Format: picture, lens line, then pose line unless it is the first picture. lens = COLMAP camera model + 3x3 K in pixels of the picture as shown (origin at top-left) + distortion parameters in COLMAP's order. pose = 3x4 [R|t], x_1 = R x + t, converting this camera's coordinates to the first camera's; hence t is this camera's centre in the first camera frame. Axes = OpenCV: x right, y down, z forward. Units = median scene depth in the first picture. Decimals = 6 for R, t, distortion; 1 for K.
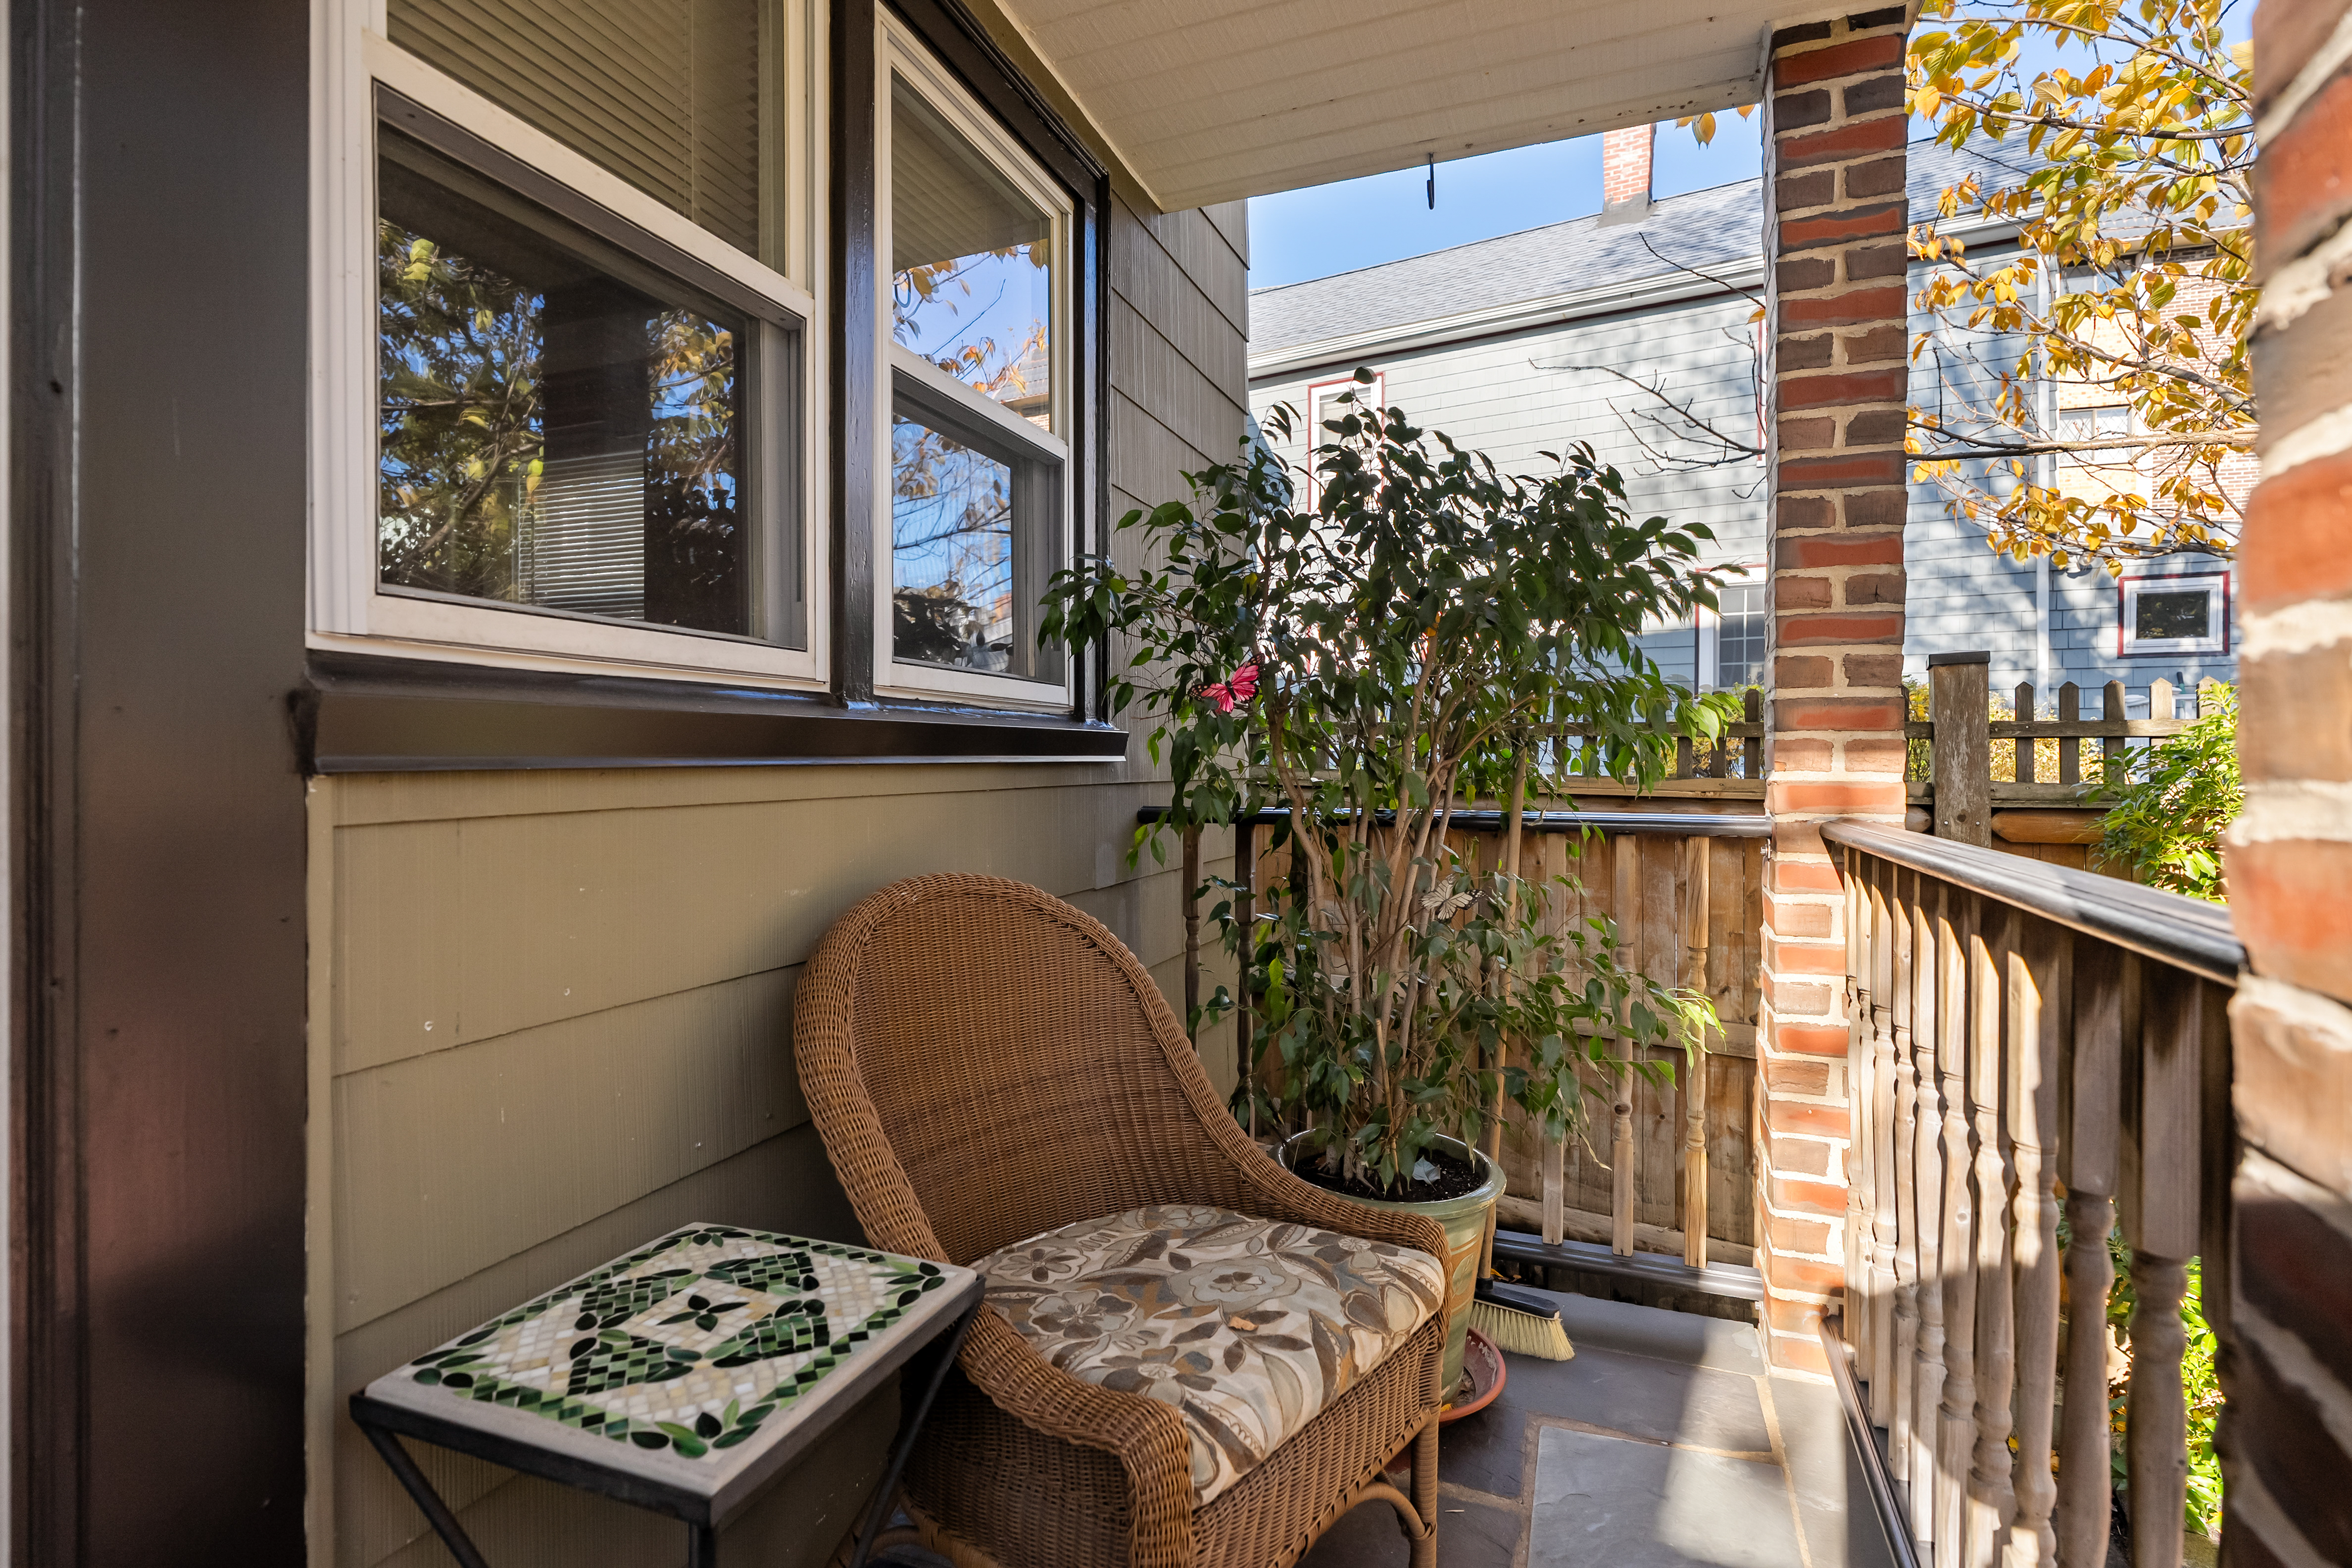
lens RADIAL K [[1123.0, 0, 1163.1], [0, 1123.0, 773.4], [0, 0, 1]] dist [-0.004016, 0.001895]
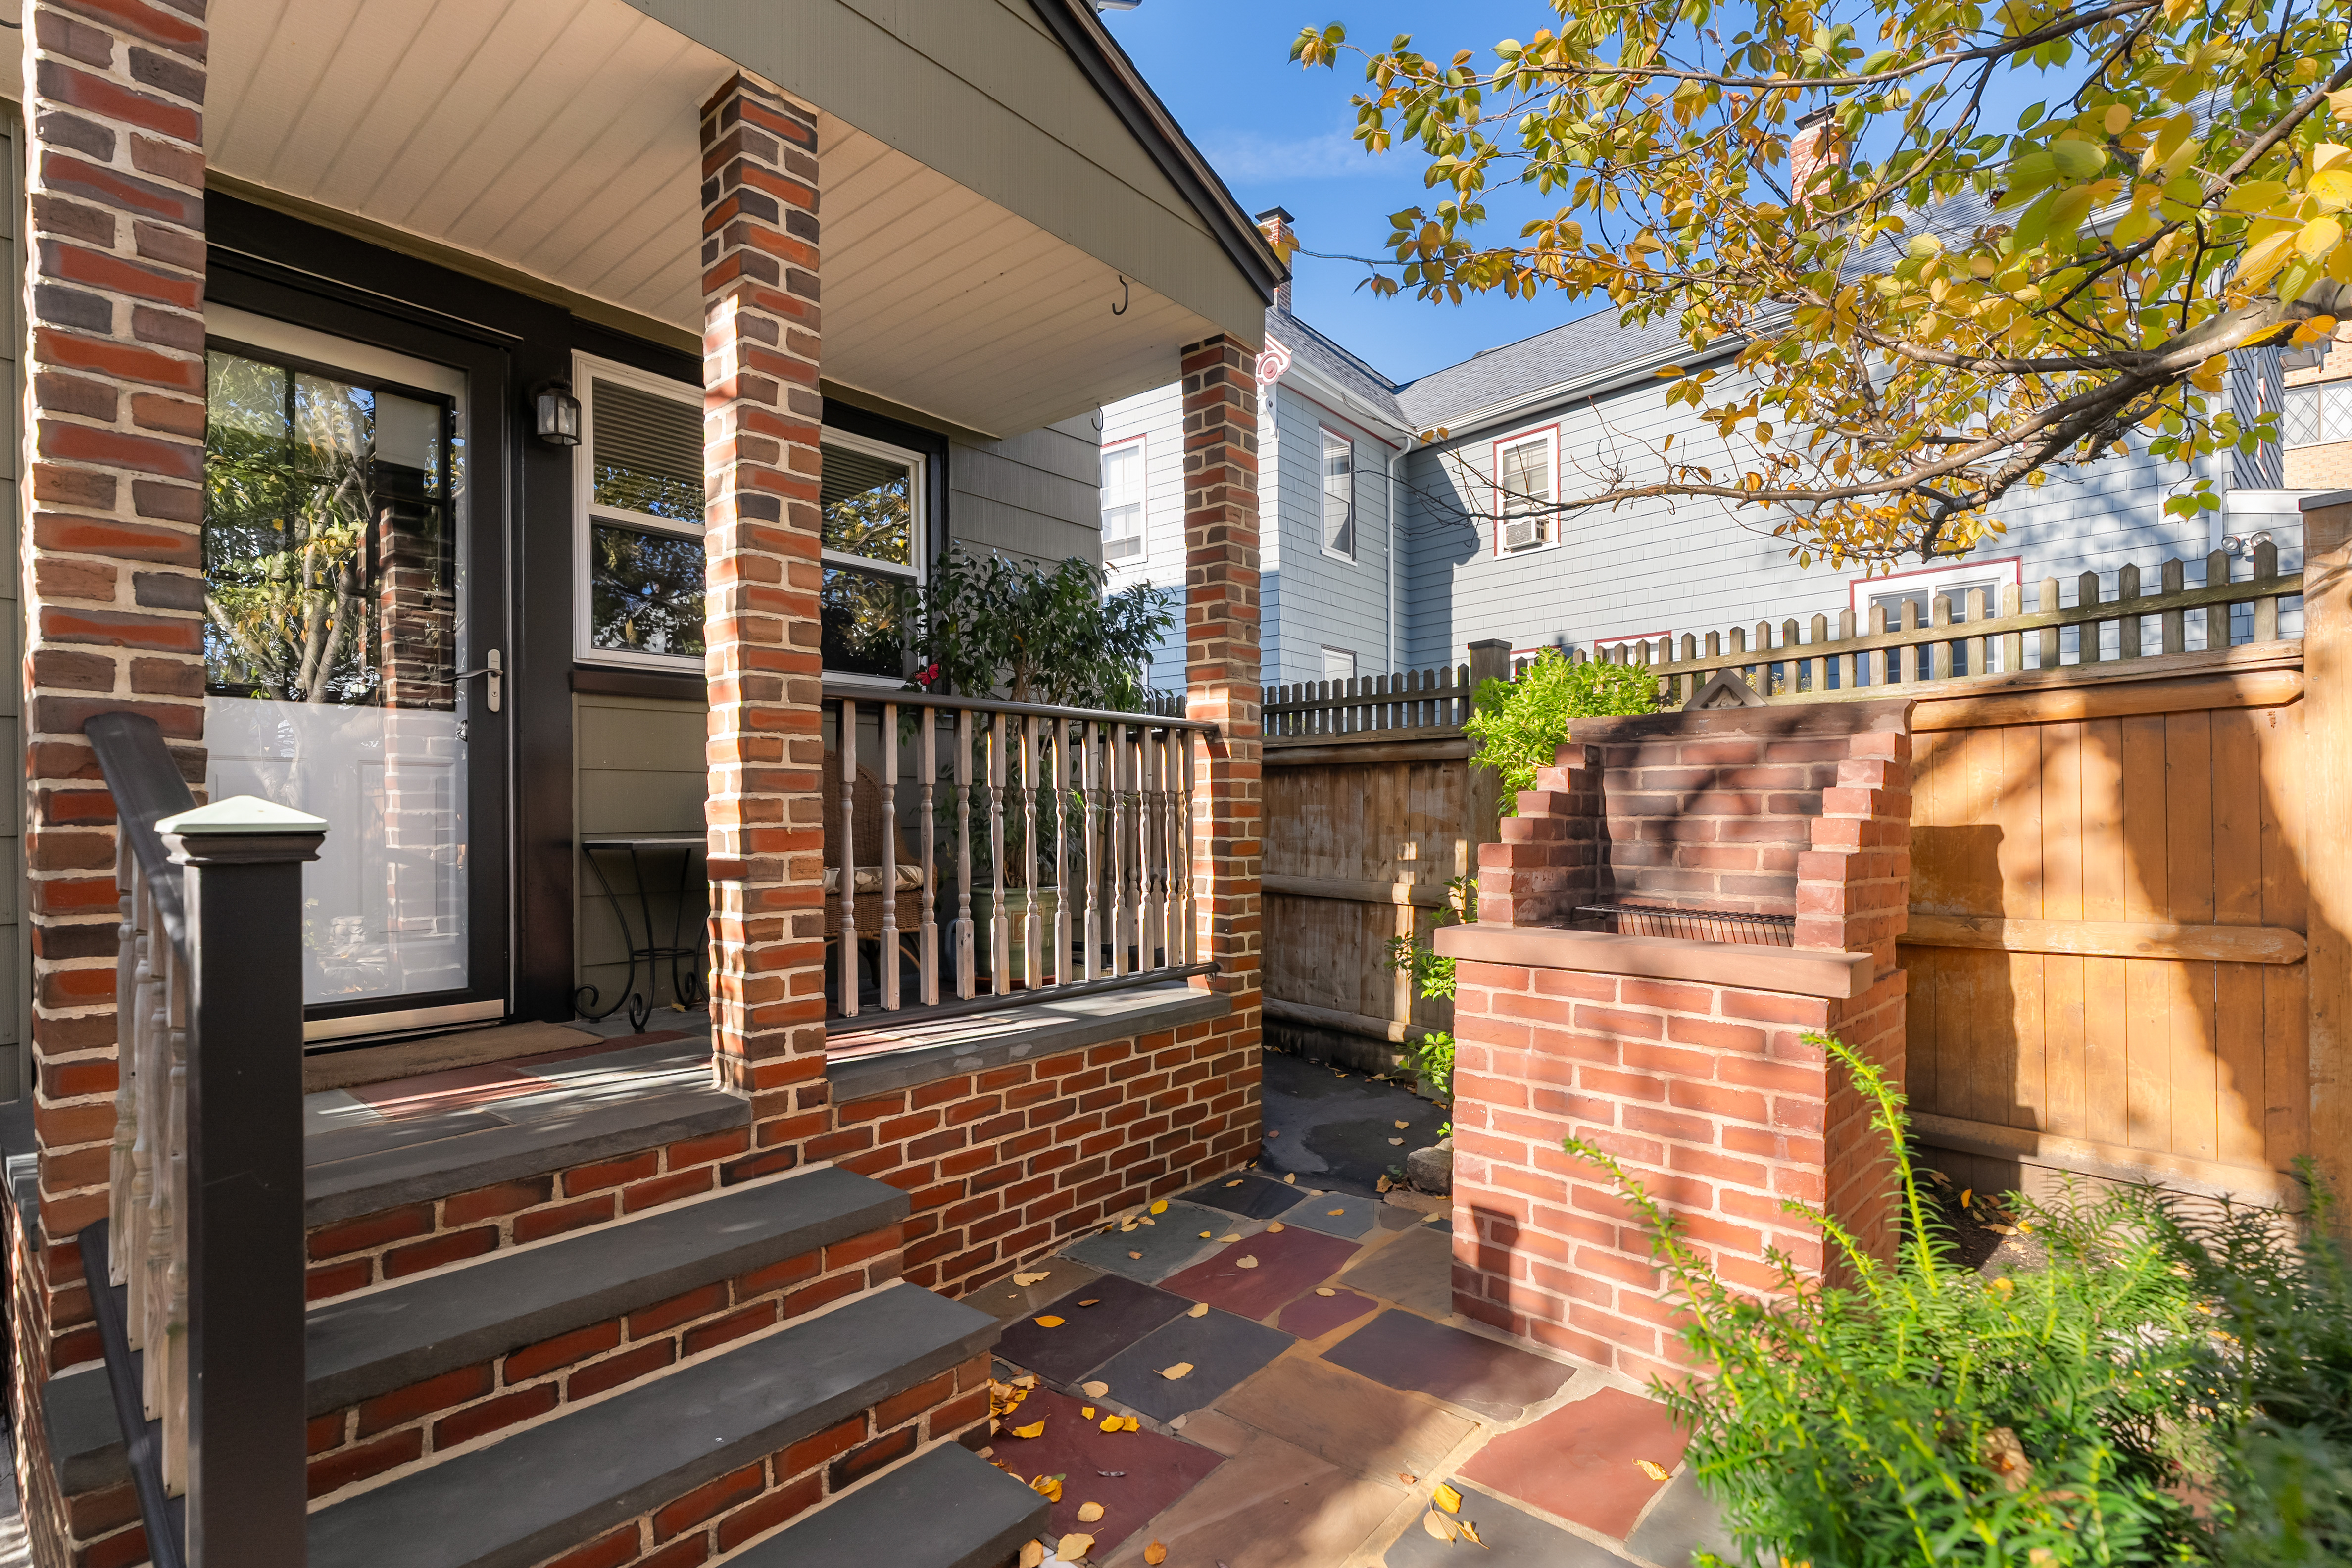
lens RADIAL K [[1069.3, 0, 1149.8], [0, 1069.3, 823.6], [0, 0, 1]] dist [-0.004775, 0.000996]
pose [[0.945745, -0.006882, -0.324836, 1.131508], [0.008221, 0.999962, 0.002750, 0.220651], [0.324805, -0.005271, 0.945766, -0.910361]]
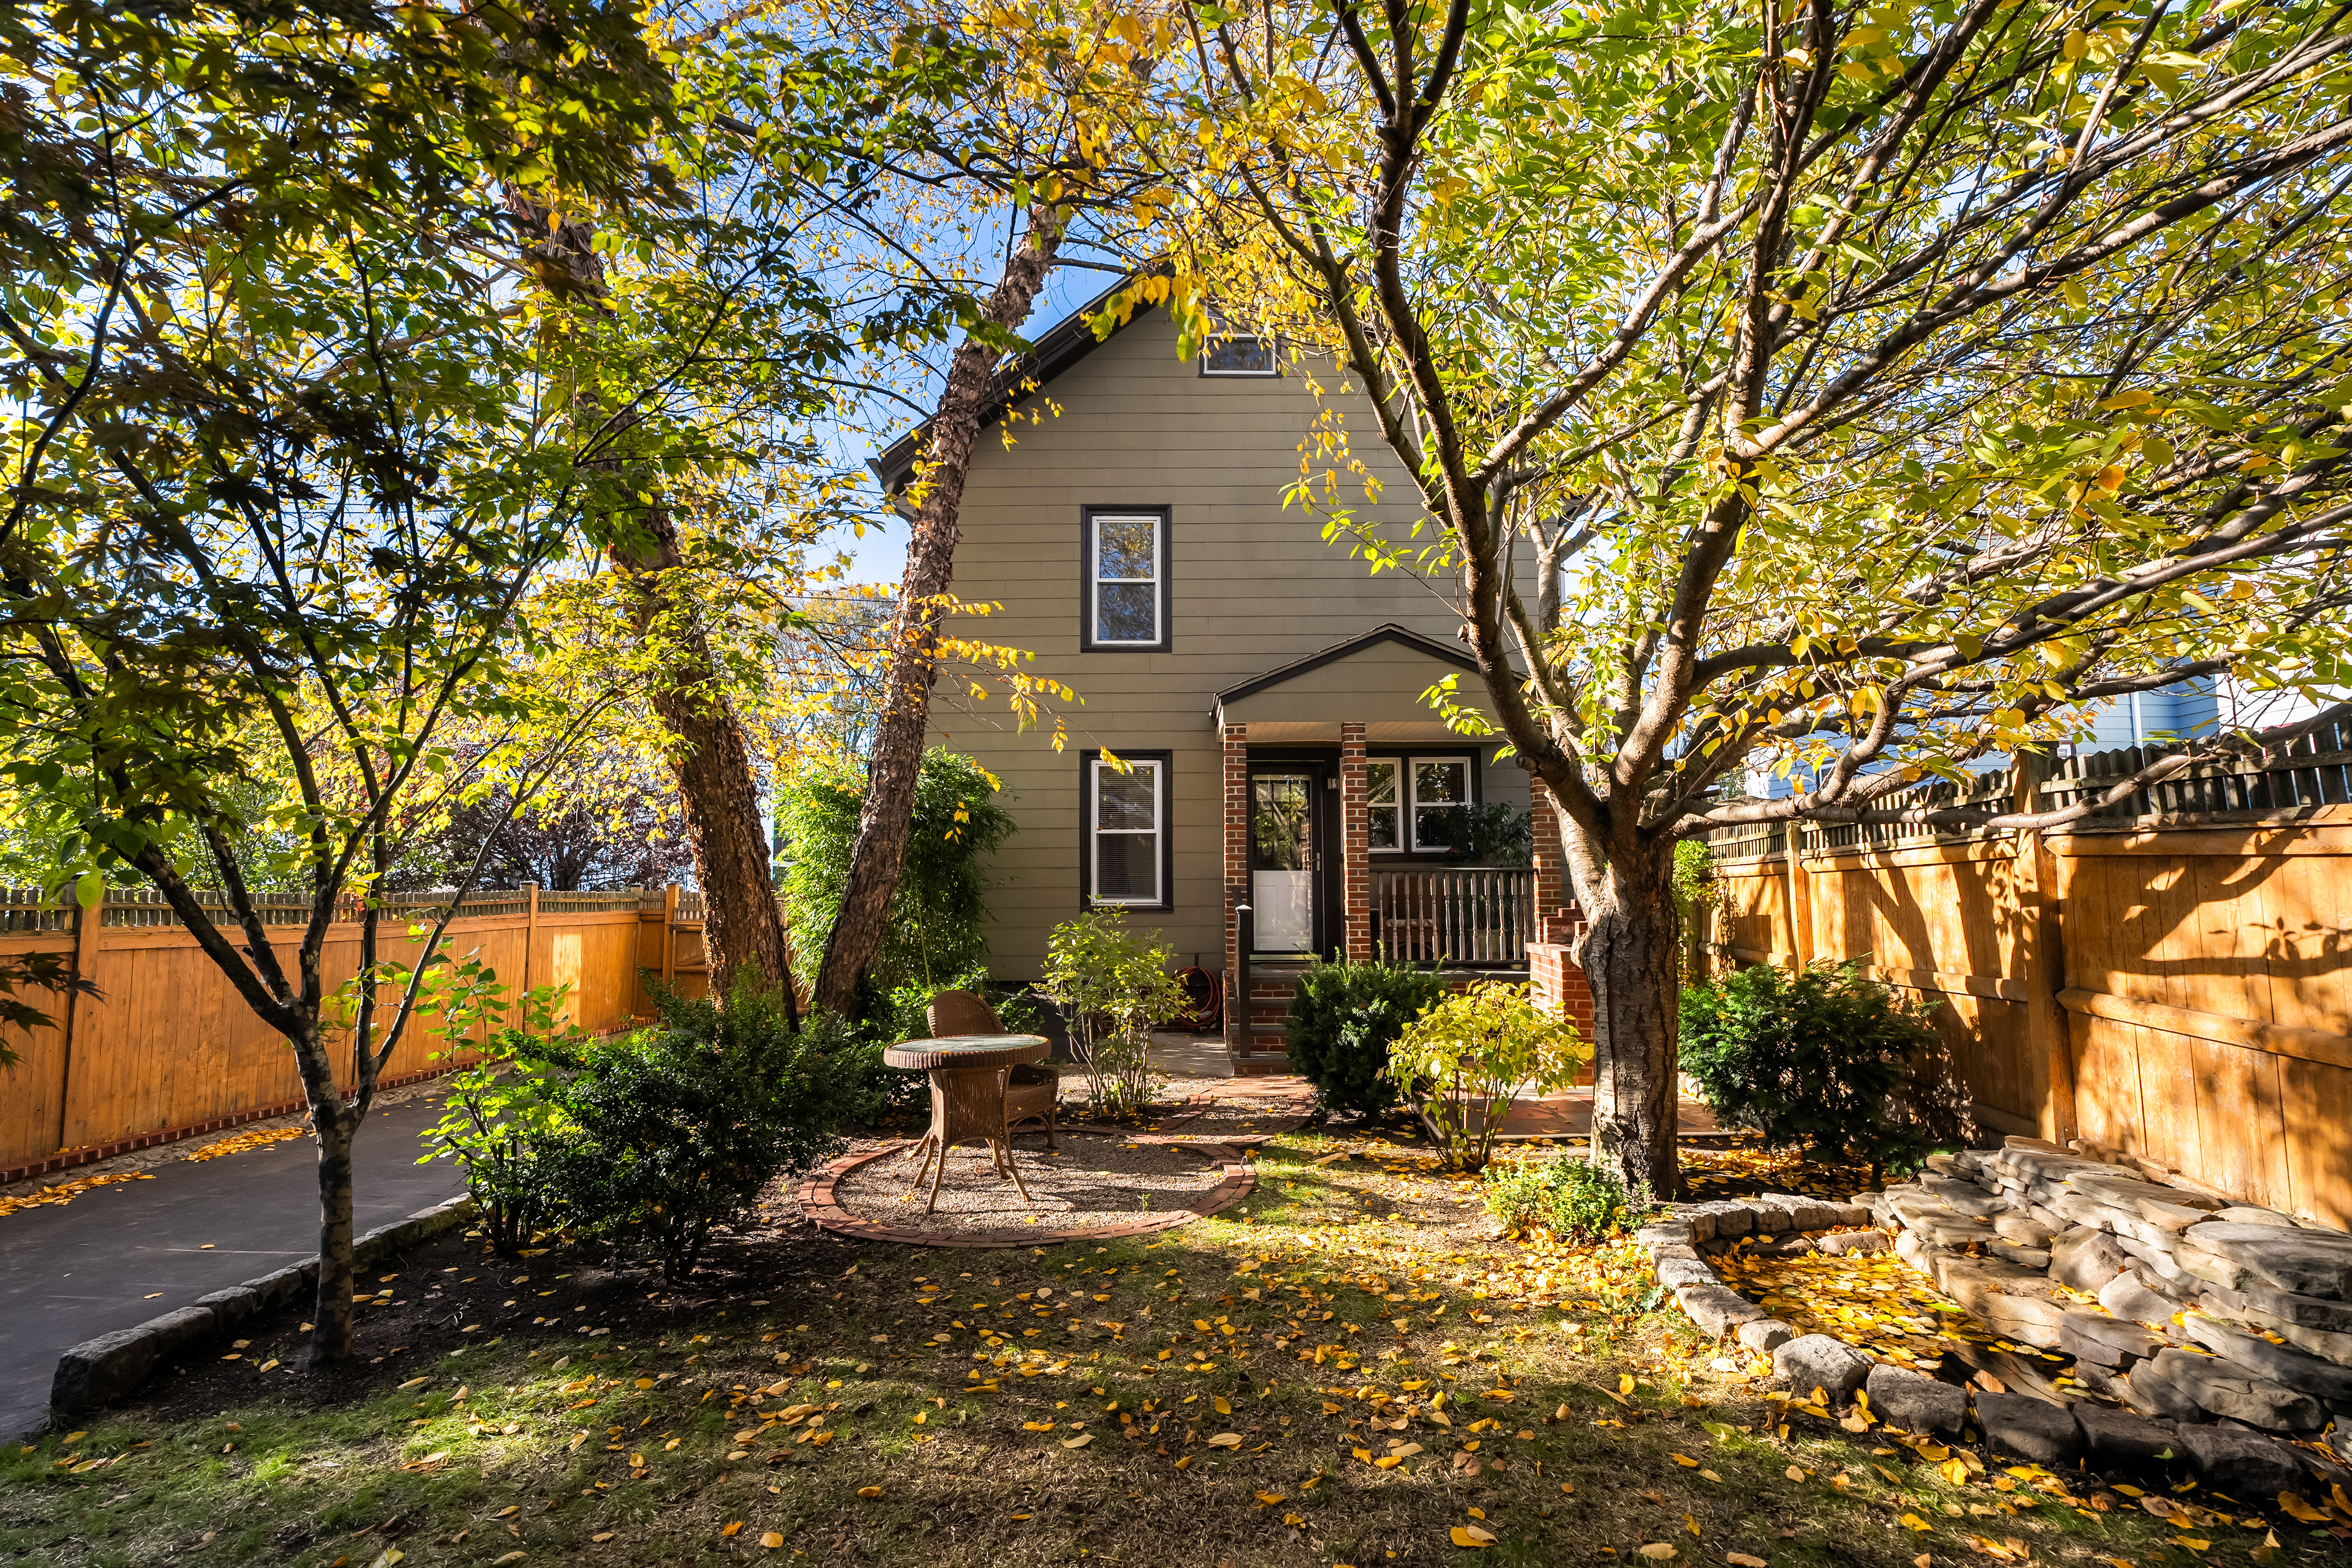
lens RADIAL K [[1069.3, 0, 1179.9], [0, 1069.3, 791.8], [0, 0, 1]] dist [-0.004775, 0.000996]
pose [[0.373815, -0.084746, -0.923624, 4.717376], [0.003020, 0.995923, -0.090158, 0.133381], [0.927499, 0.030913, 0.372546, -2.527949]]
